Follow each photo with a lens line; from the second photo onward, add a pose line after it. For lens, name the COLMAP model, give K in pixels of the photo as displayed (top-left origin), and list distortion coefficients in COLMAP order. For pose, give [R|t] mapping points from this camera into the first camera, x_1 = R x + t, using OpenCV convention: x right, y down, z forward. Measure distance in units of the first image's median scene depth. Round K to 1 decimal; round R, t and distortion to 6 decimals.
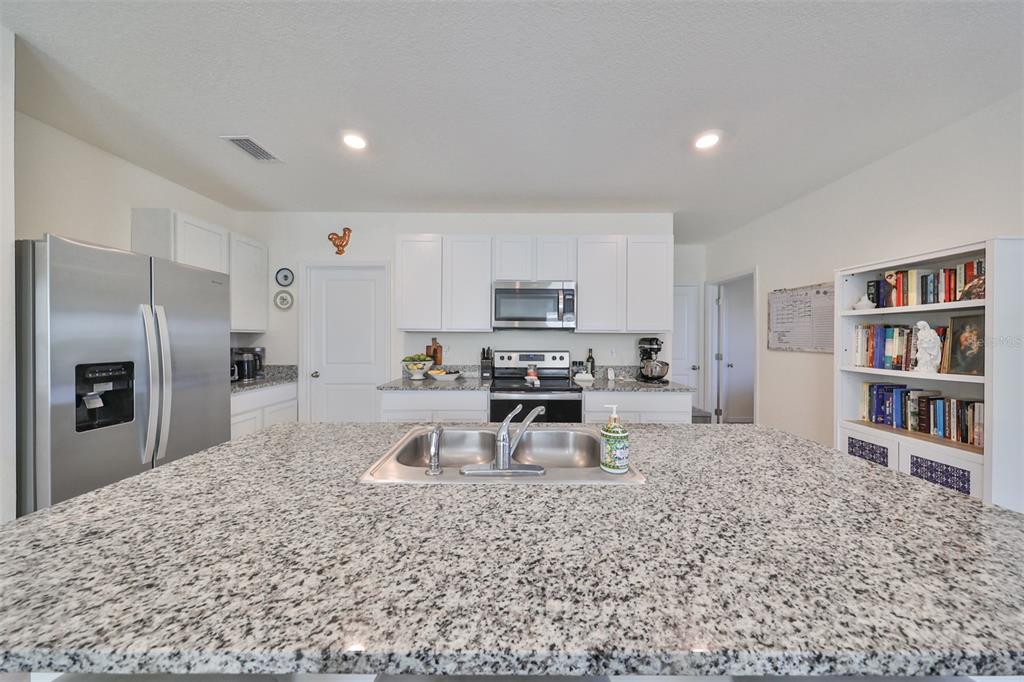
lens RADIAL K [[319.2, 0, 516.4], [0, 319.2, 342.2], [0, 0, 1]] dist [-0.002018, 0.000555]
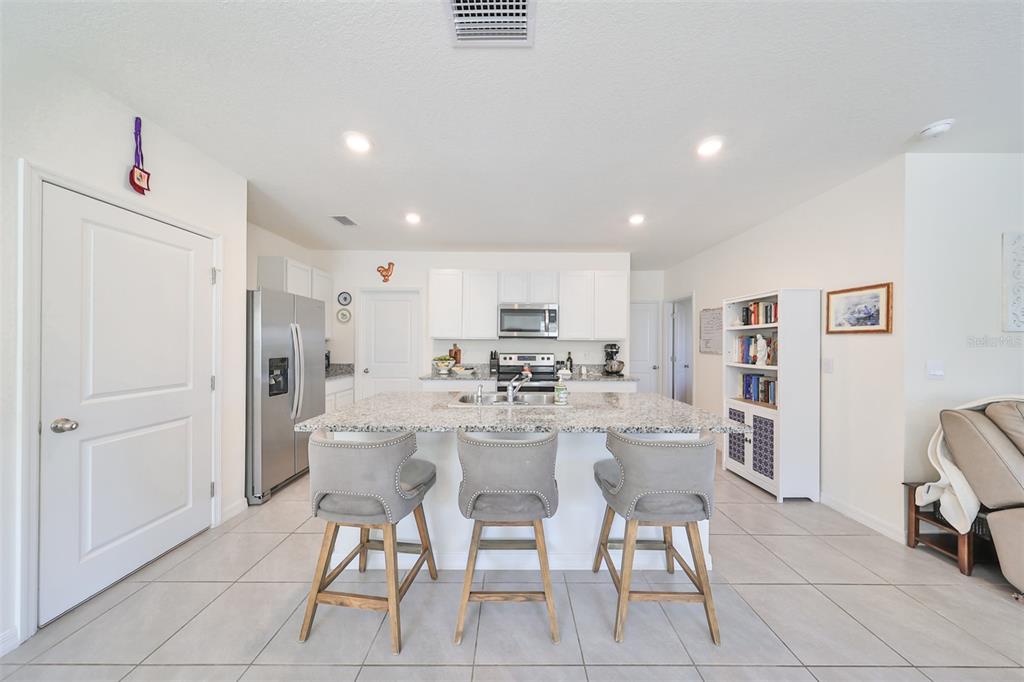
lens RADIAL K [[319.2, 0, 521.8], [0, 319.2, 345.5], [0, 0, 1]] dist [-0.002018, 0.000555]
pose [[0.999772, 0.001941, 0.021279, -0.008854], [-0.001793, 0.999974, -0.006985, 0.010498], [-0.021292, 0.006945, 0.999749, -1.233279]]
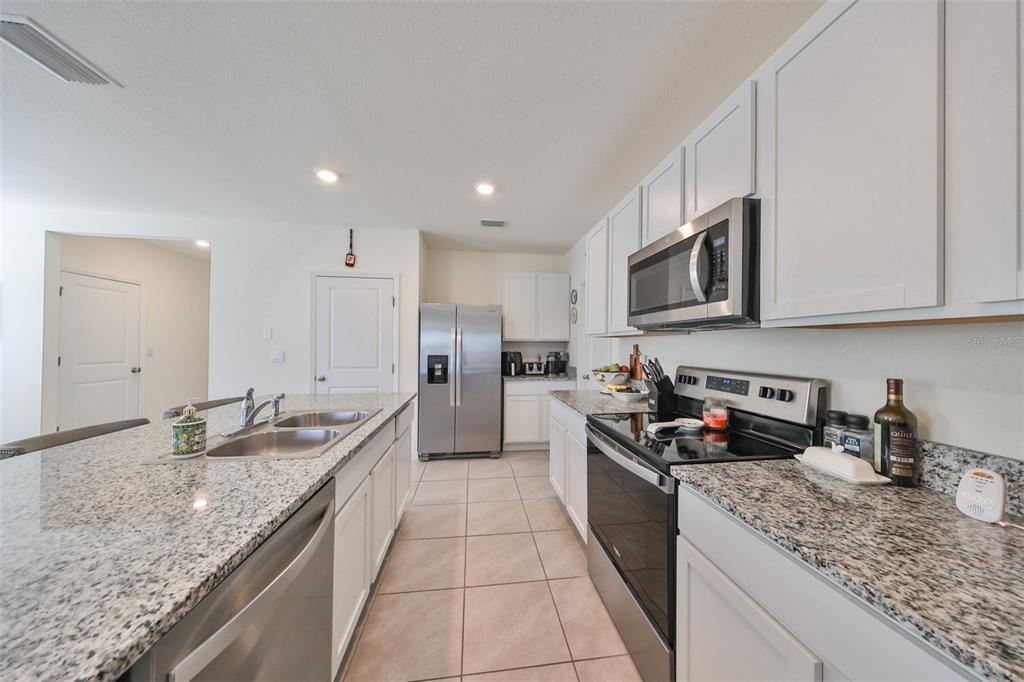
lens RADIAL K [[319.2, 0, 513.1], [0, 319.2, 336.3], [0, 0, 1]] dist [-0.002018, 0.000555]
pose [[0.119761, -0.029173, -0.992374, 1.622768], [-0.021149, 0.999266, -0.031928, -0.007620], [0.992577, 0.024812, 0.119056, 2.063510]]
